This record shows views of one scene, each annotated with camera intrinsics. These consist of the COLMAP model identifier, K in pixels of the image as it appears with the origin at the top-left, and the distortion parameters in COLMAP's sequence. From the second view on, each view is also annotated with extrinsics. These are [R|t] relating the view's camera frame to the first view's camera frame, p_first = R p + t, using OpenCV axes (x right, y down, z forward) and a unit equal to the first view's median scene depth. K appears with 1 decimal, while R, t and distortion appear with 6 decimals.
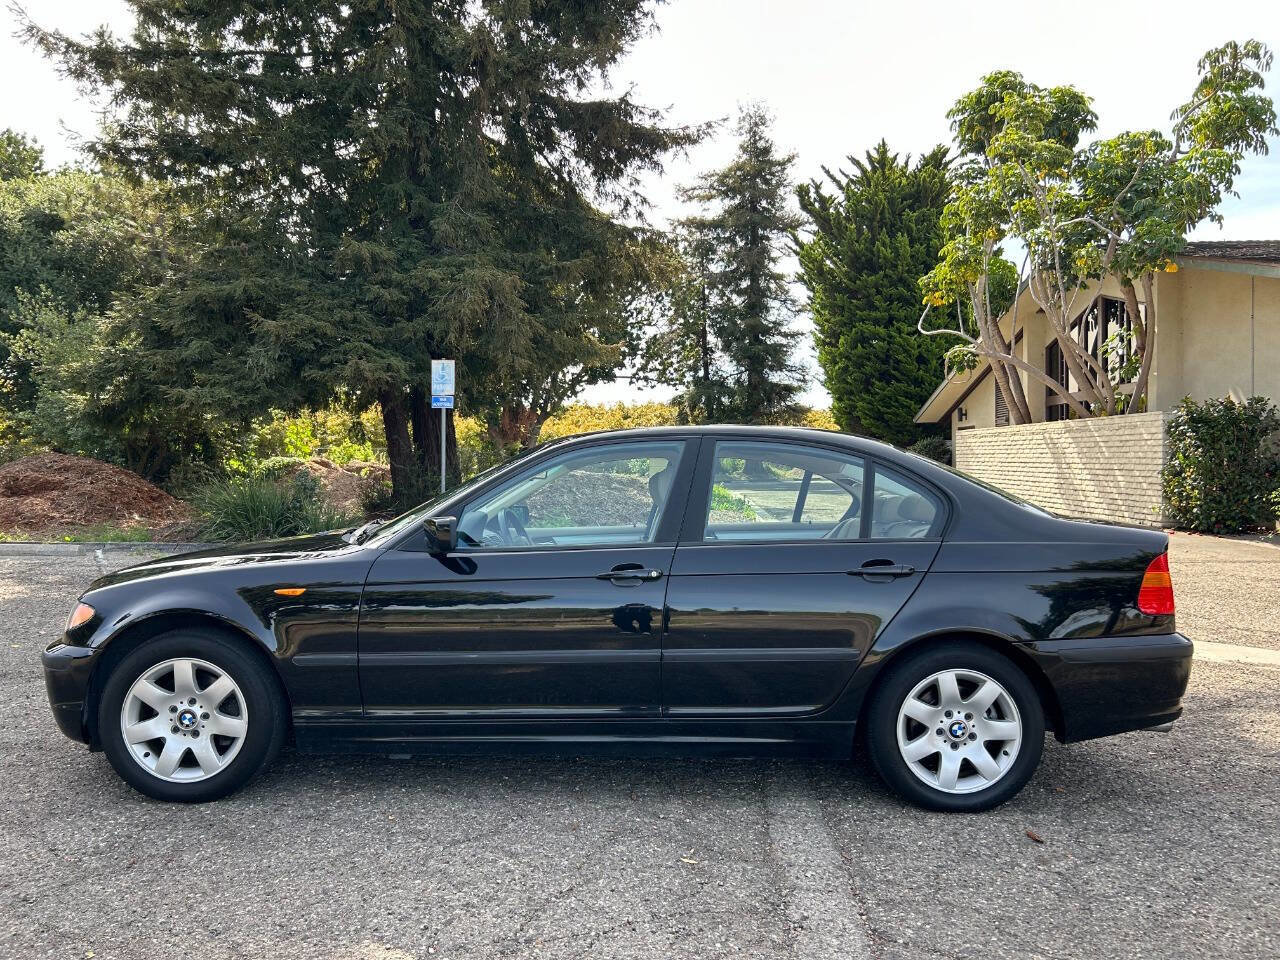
lens RADIAL K [[960.2, 0, 632.4], [0, 960.2, 480.0], [0, 0, 1]] dist [0.051818, -0.059186]
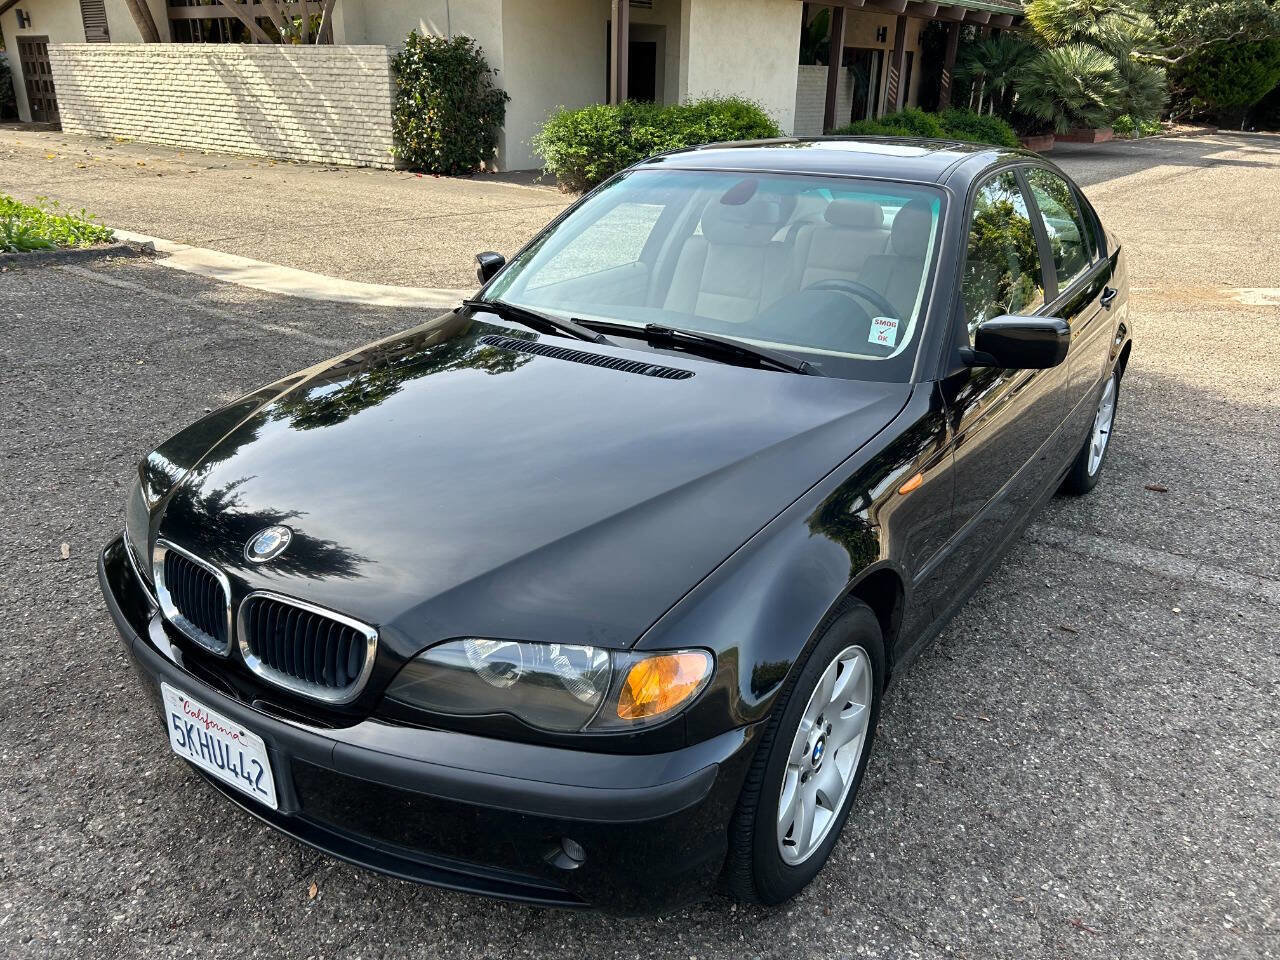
lens RADIAL K [[960.2, 0, 632.4], [0, 960.2, 480.0], [0, 0, 1]] dist [0.051818, -0.059186]
pose [[0.573328, -0.293566, 0.764928, -0.164719], [-0.009438, 0.931177, 0.364444, -0.017947], [-0.819272, -0.216165, 0.531099, 0.151391]]
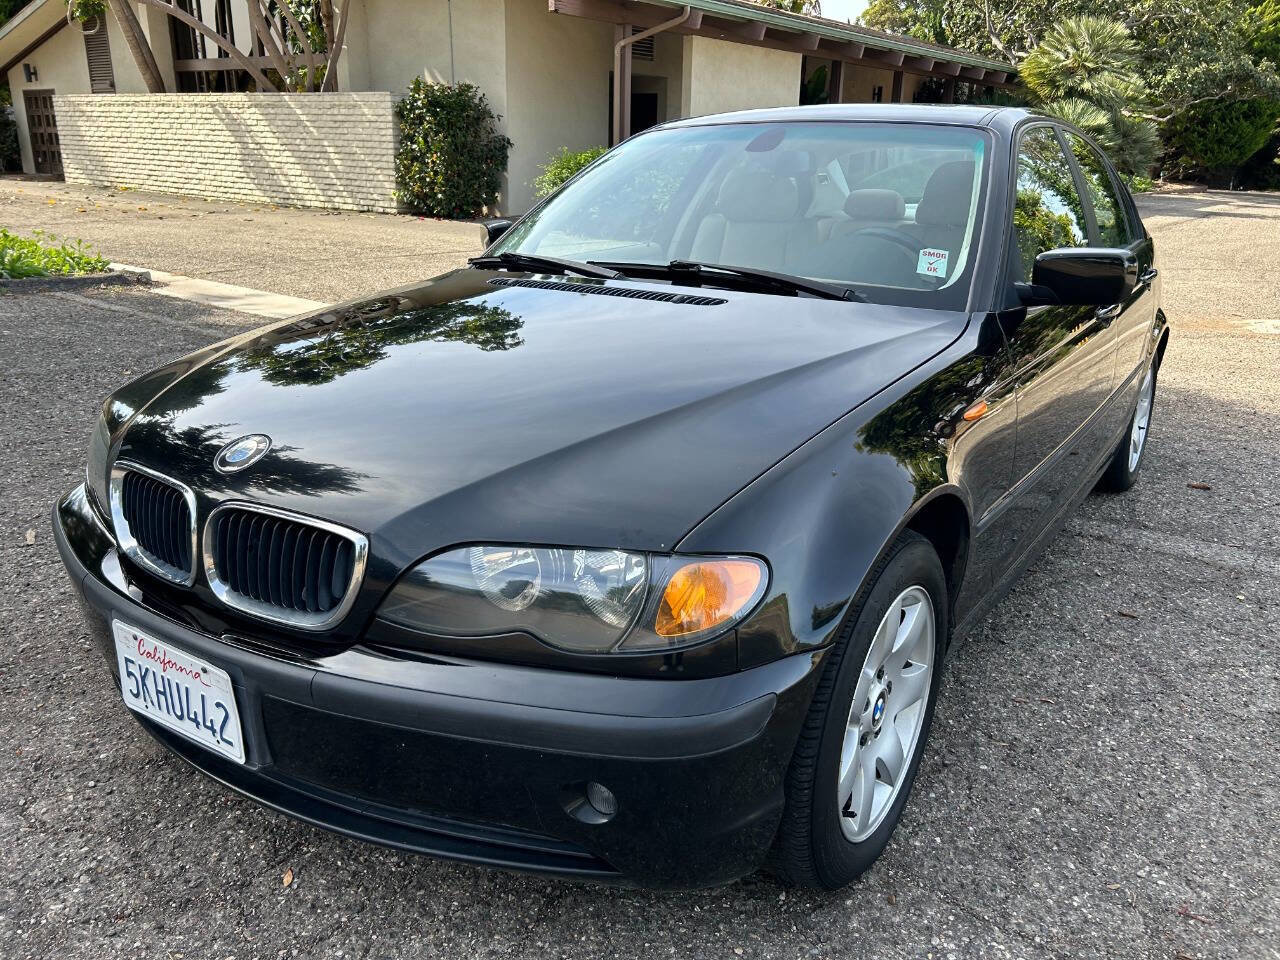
lens RADIAL K [[962.1, 0, 640.0], [0, 962.1, 480.0], [0, 0, 1]] dist [0.053358, -0.062834]
pose [[0.566387, -0.247145, 0.786209, -0.160380], [-0.012046, 0.951392, 0.307748, -0.001312], [-0.824051, -0.183775, 0.535879, 0.157704]]
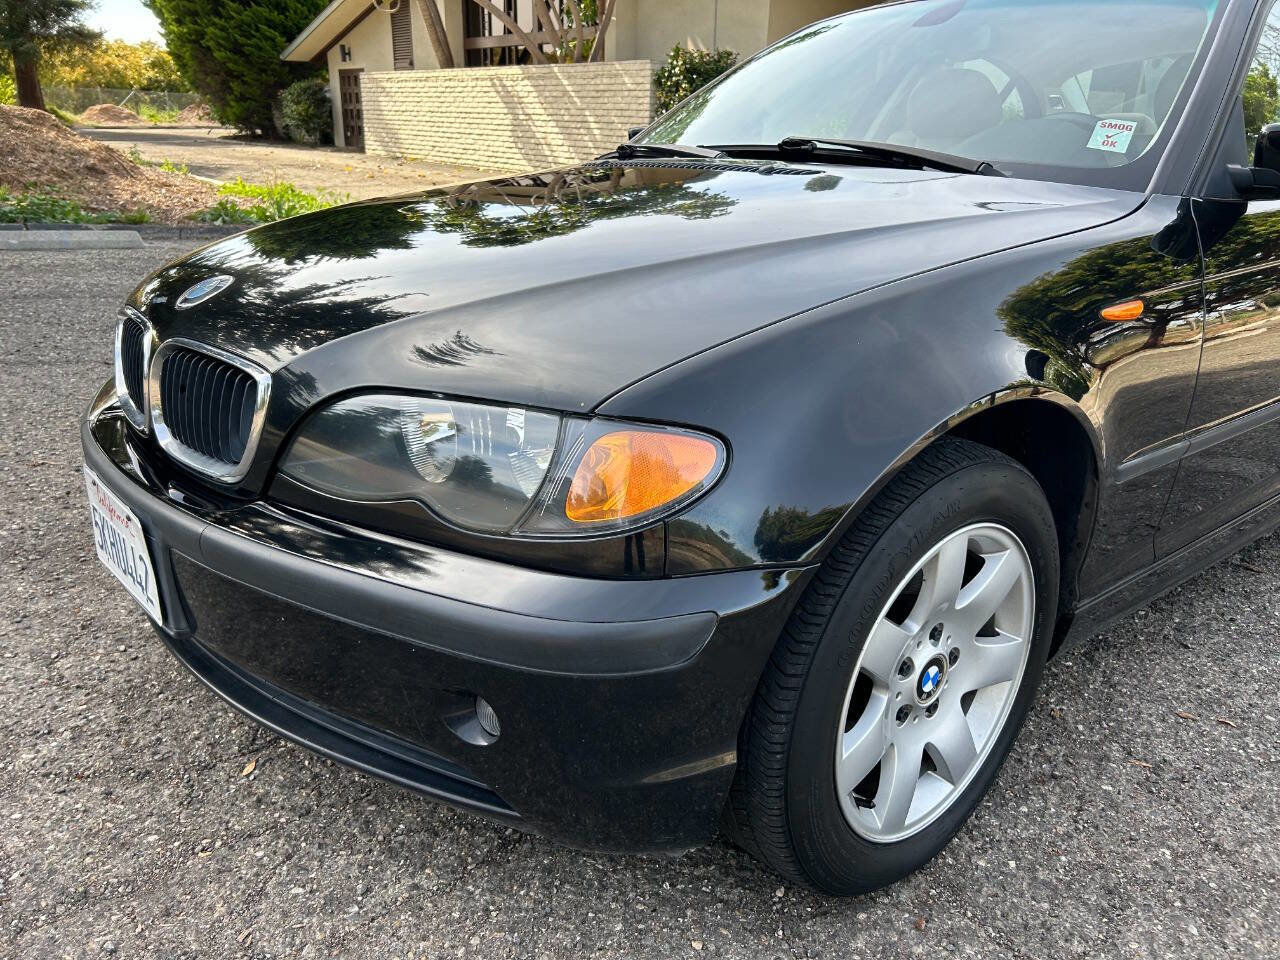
lens RADIAL K [[962.1, 0, 640.0], [0, 962.1, 480.0], [0, 0, 1]] dist [0.053358, -0.062834]
pose [[0.763257, -0.197928, 0.615032, -0.138792], [-0.018304, 0.944915, 0.326805, 0.010215], [-0.645836, -0.260693, 0.717590, 0.151269]]
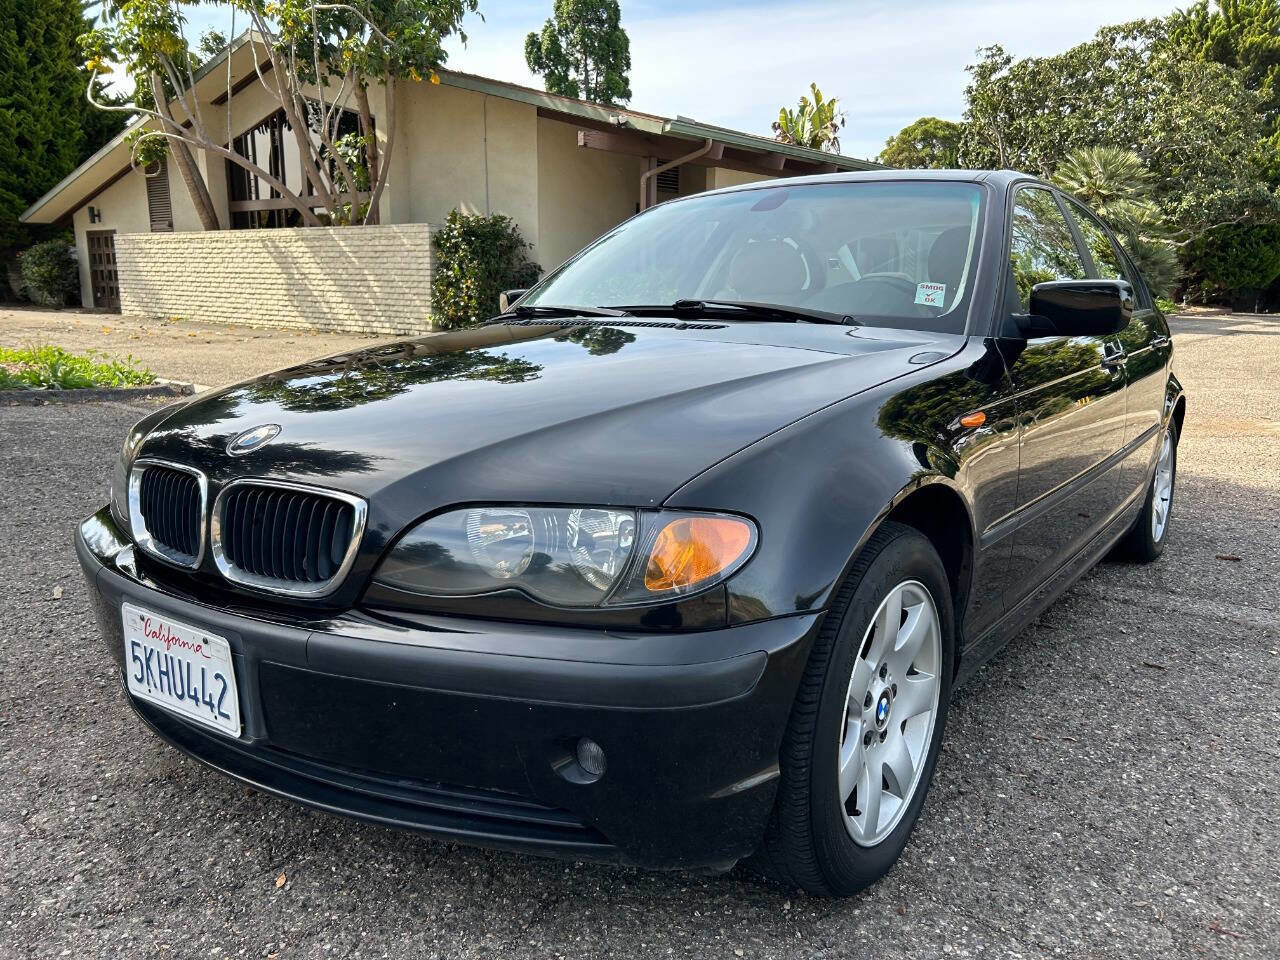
lens RADIAL K [[963.0, 0, 630.8], [0, 963.0, 487.5], [0, 0, 1]] dist [0.050116, -0.058231]
pose [[0.597337, -0.151485, 0.787554, -0.162368], [-0.000687, 0.981902, 0.189389, 0.009540], [-0.801990, -0.113670, 0.586422, 0.152859]]
